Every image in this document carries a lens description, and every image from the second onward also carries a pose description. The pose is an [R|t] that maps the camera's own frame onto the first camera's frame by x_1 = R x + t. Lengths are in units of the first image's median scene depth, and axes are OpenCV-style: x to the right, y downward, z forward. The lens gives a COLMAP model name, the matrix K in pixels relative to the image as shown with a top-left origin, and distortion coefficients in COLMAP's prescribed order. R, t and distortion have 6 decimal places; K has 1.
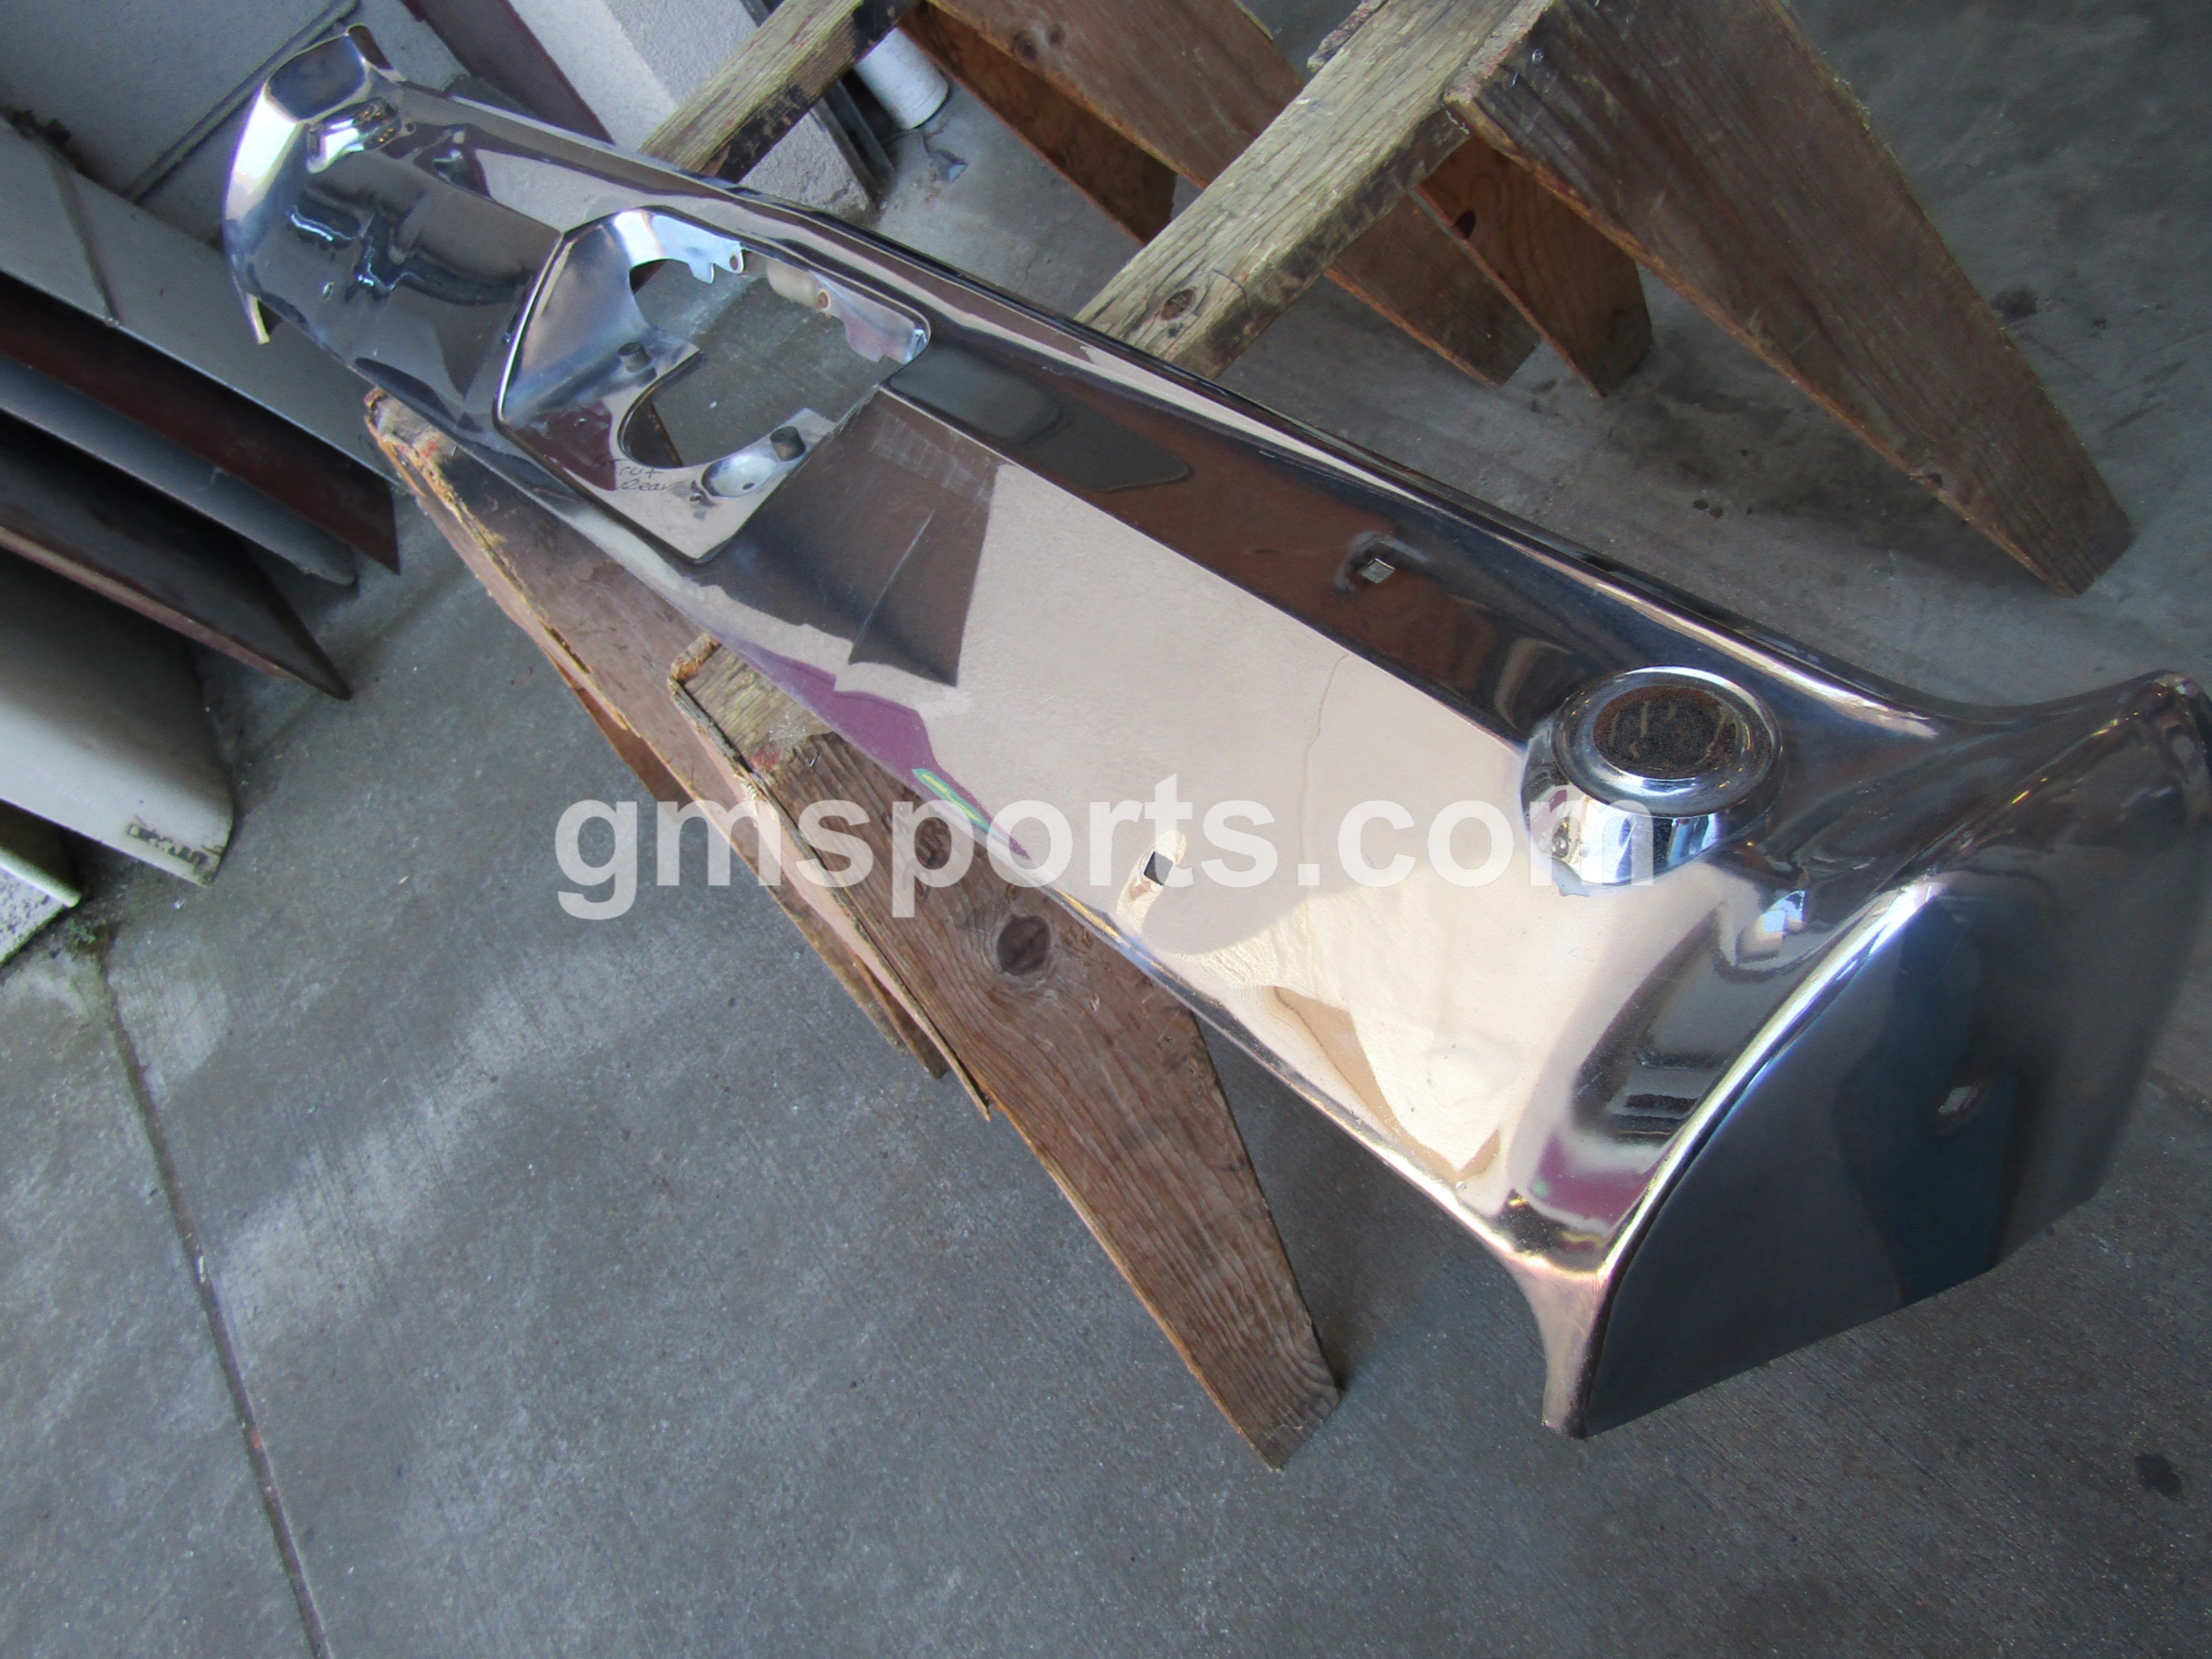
lens RADIAL K [[1583.0, 0, 1111.0], [0, 1583.0, 831.3], [0, 0, 1]] dist [-0.006837, 0.003151]
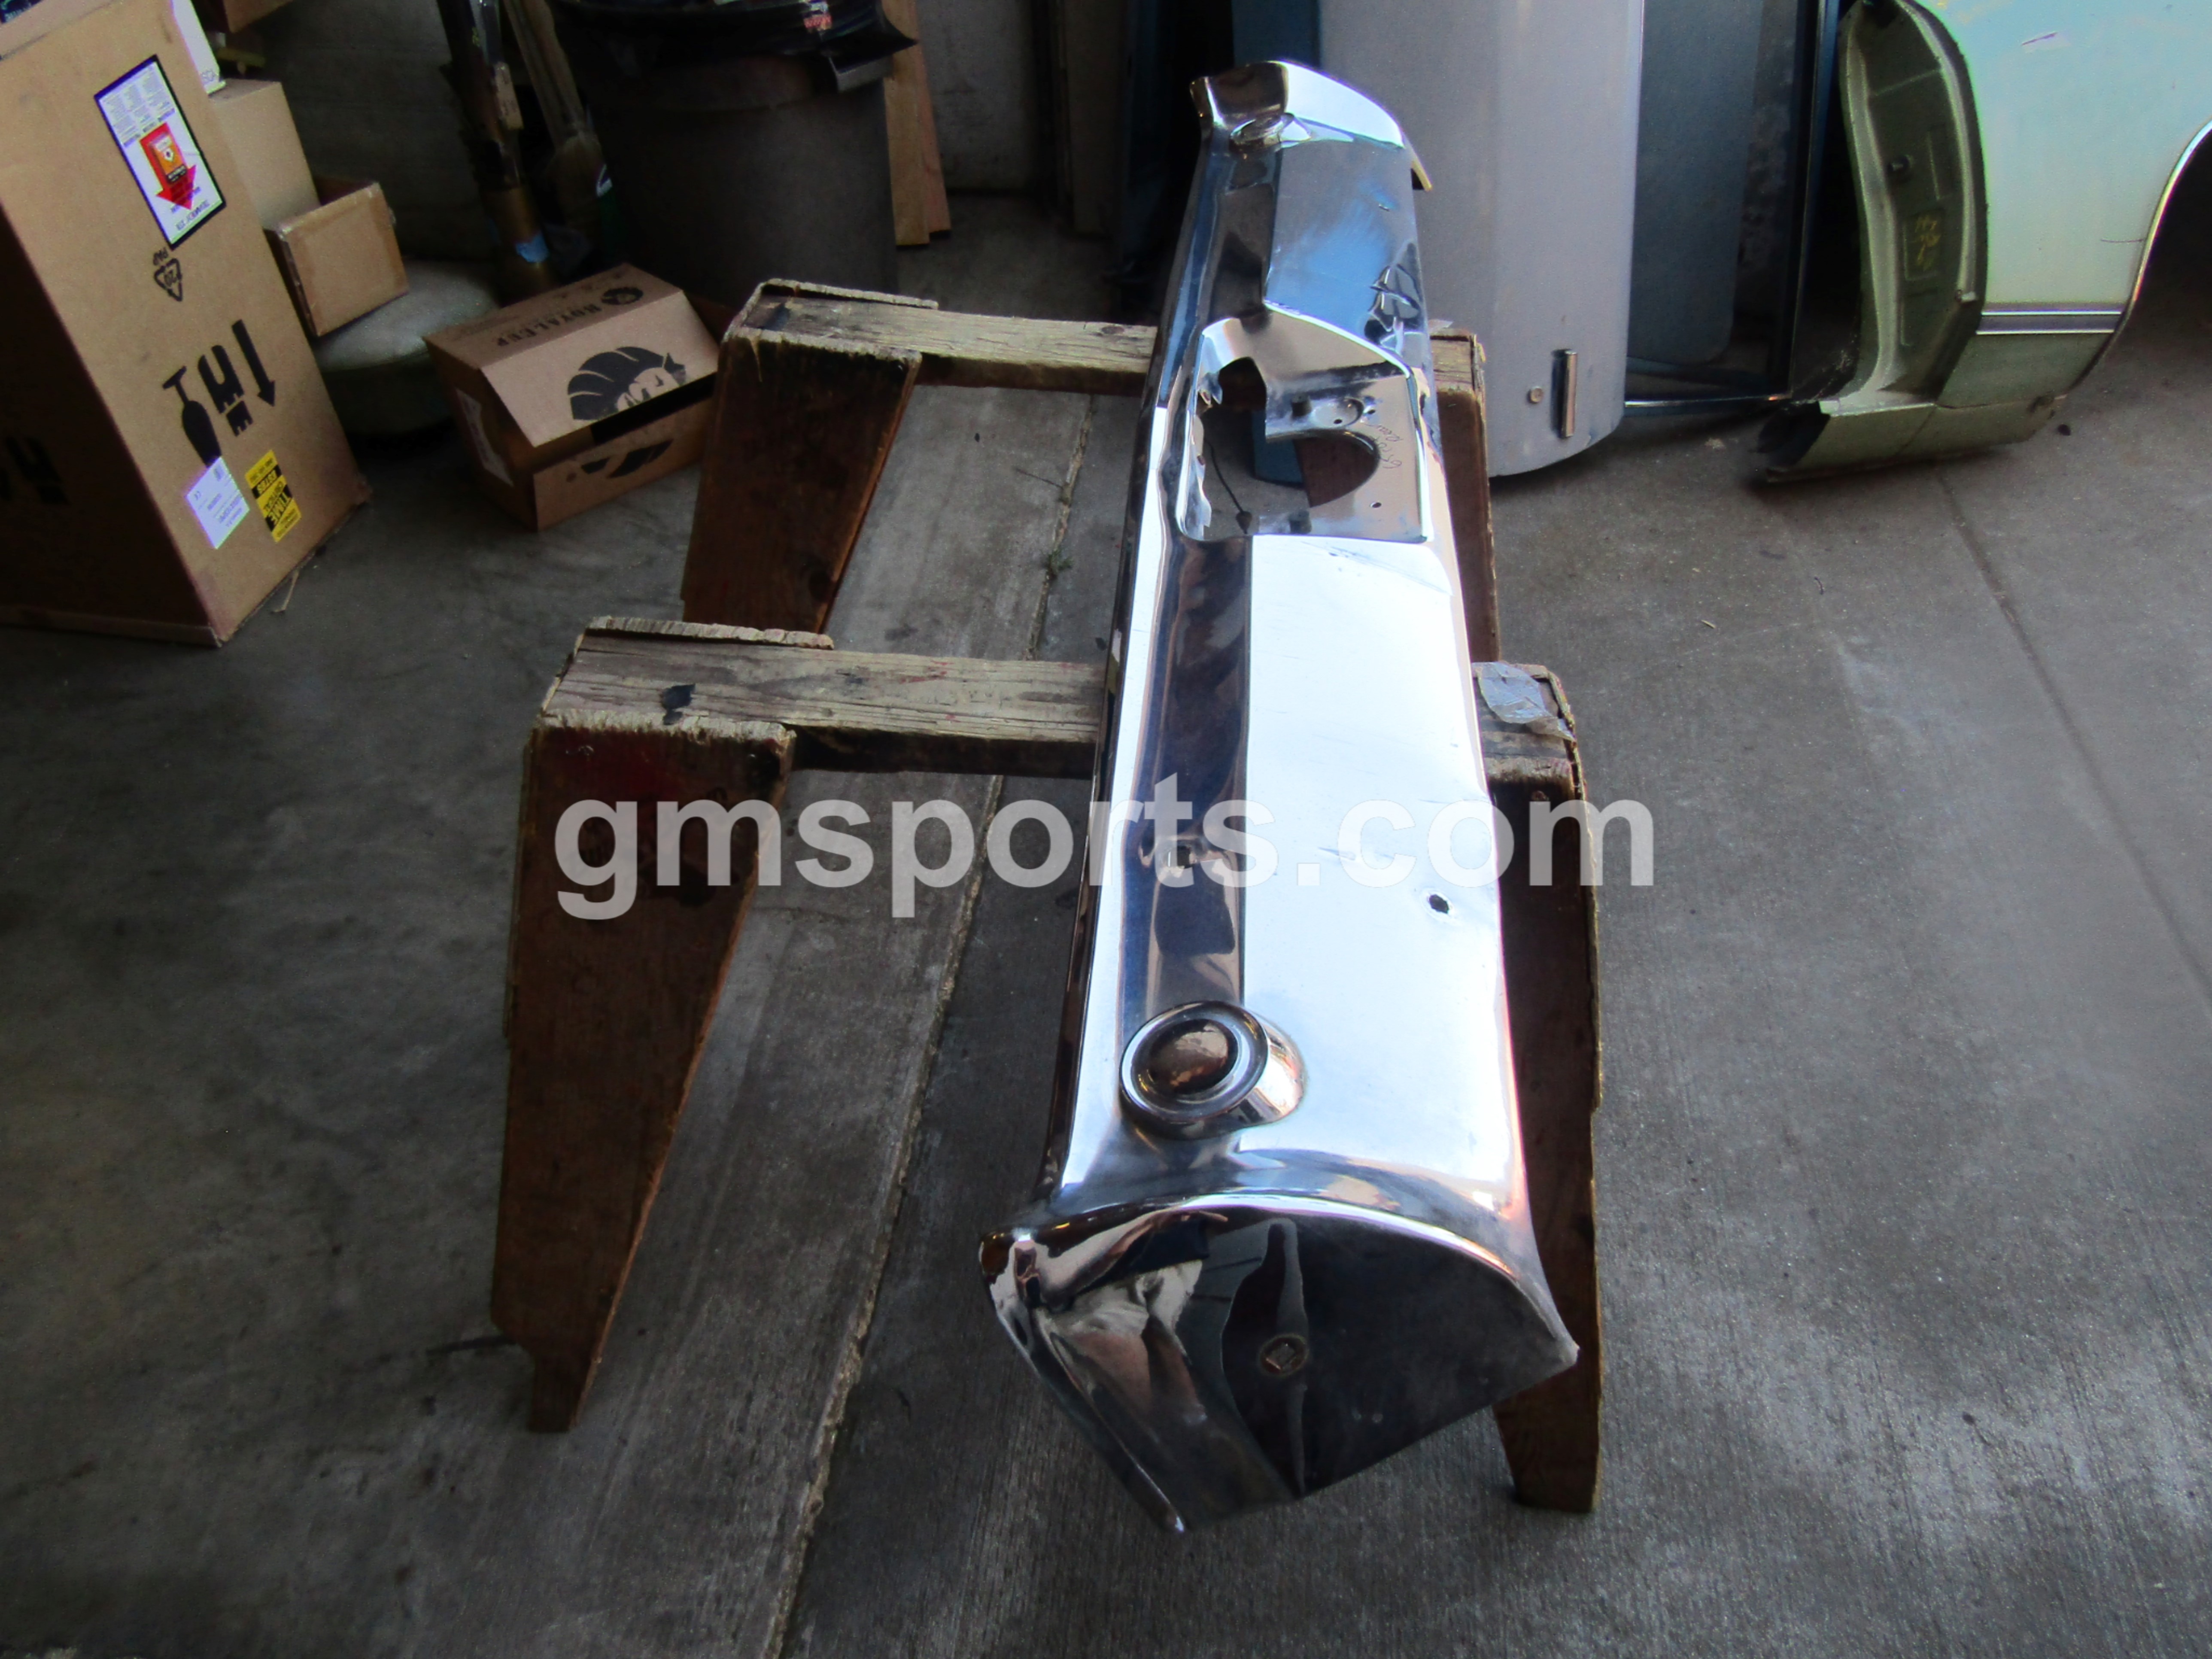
lens RADIAL K [[1583.7, 0, 1114.4], [0, 1583.7, 818.5], [0, 0, 1]] dist [-0.001314, -0.010294]
pose [[-0.627532, -0.131399, 0.767423, -0.824597], [0.766002, 0.072335, 0.638756, -0.842676], [-0.139444, 0.988687, 0.055259, 0.853287]]
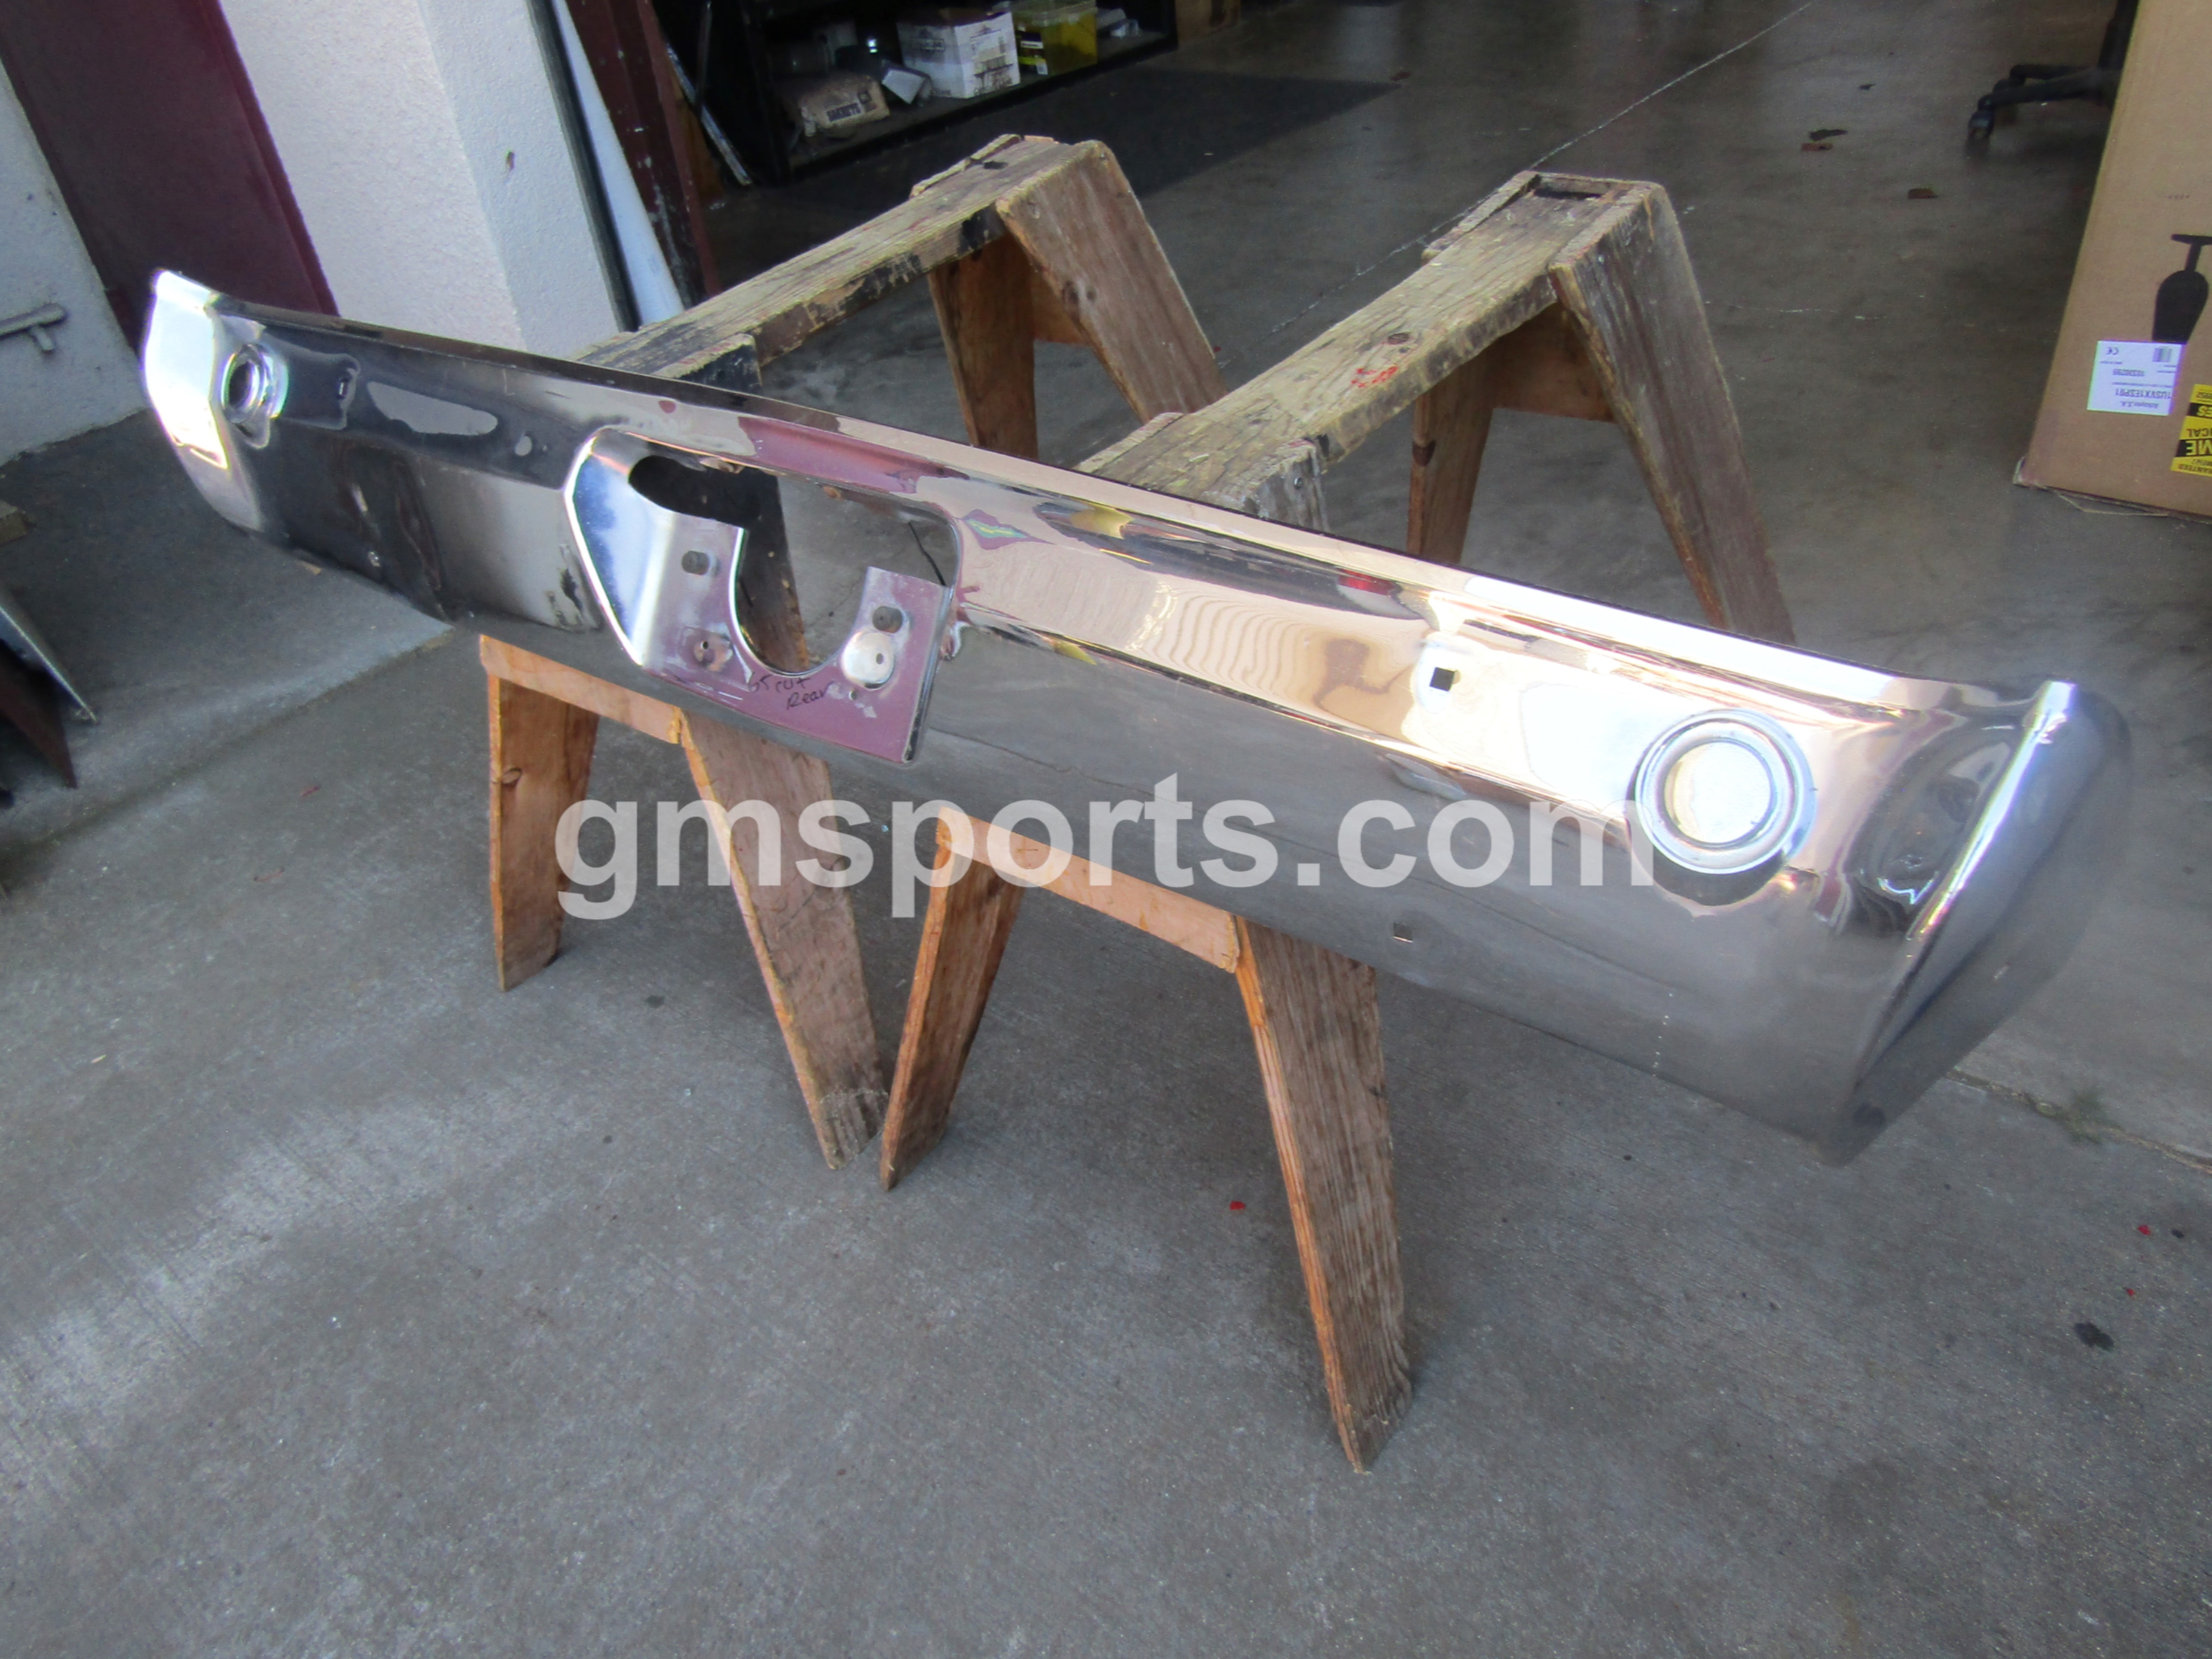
lens RADIAL K [[1583.0, 0, 1109.0], [0, 1583.0, 831.1], [0, 0, 1]] dist [-0.006837, 0.003151]
pose [[0.926845, 0.137547, 0.349340, -0.356388], [0.009713, 0.921377, -0.388548, 0.340585], [-0.375318, 0.363517, 0.852638, 0.058912]]
